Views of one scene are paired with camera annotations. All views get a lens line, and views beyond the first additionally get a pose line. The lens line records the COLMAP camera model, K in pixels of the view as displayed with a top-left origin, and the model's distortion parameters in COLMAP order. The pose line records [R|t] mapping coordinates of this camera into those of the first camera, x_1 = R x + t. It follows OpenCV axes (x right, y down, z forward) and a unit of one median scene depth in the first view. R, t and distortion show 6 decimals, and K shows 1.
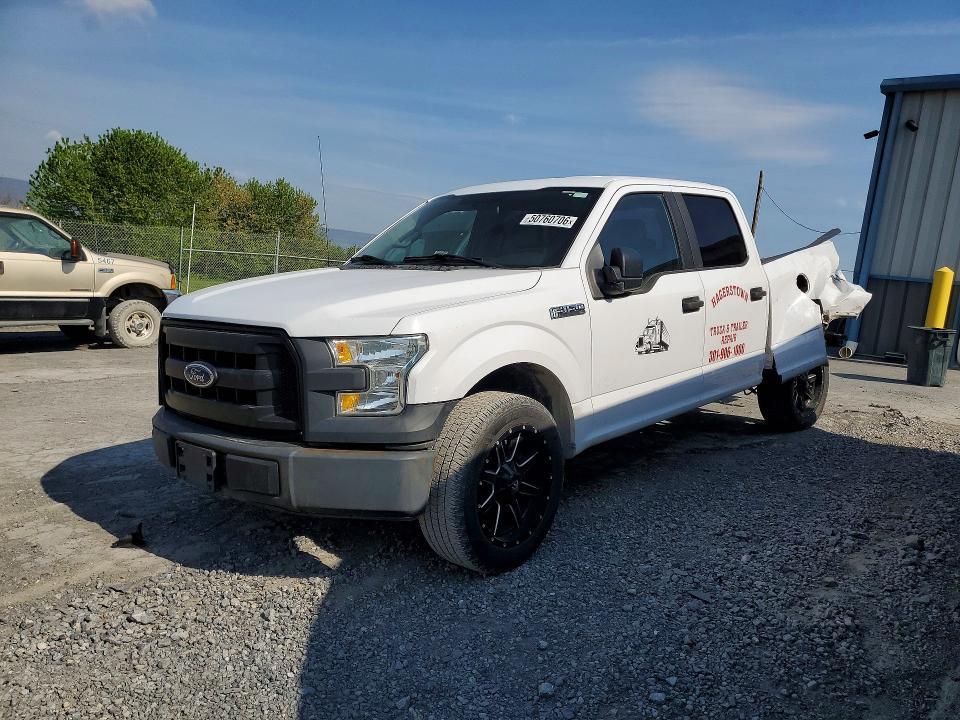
lens RADIAL K [[754.8, 0, 484.4], [0, 754.8, 358.2], [0, 0, 1]] dist [0.024223, -0.012098]
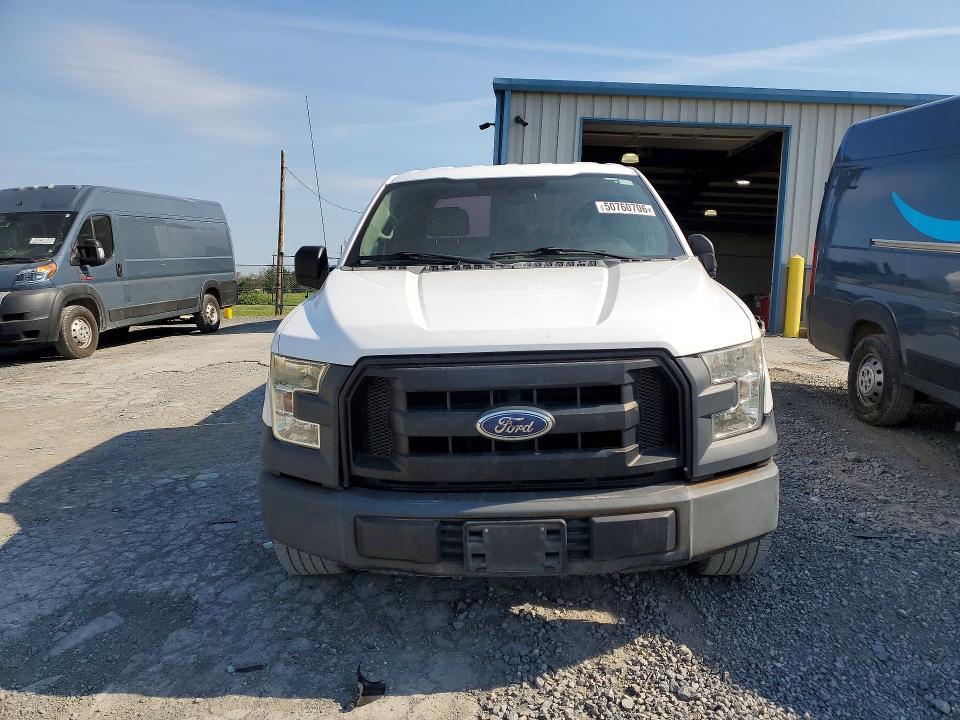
lens RADIAL K [[754.8, 0, 484.4], [0, 754.8, 358.2], [0, 0, 1]] dist [0.024223, -0.012098]
pose [[0.774222, -0.128820, 0.619665, -0.839141], [0.111257, 0.991523, 0.067116, -0.094623], [-0.623058, 0.016979, 0.781991, 0.442093]]
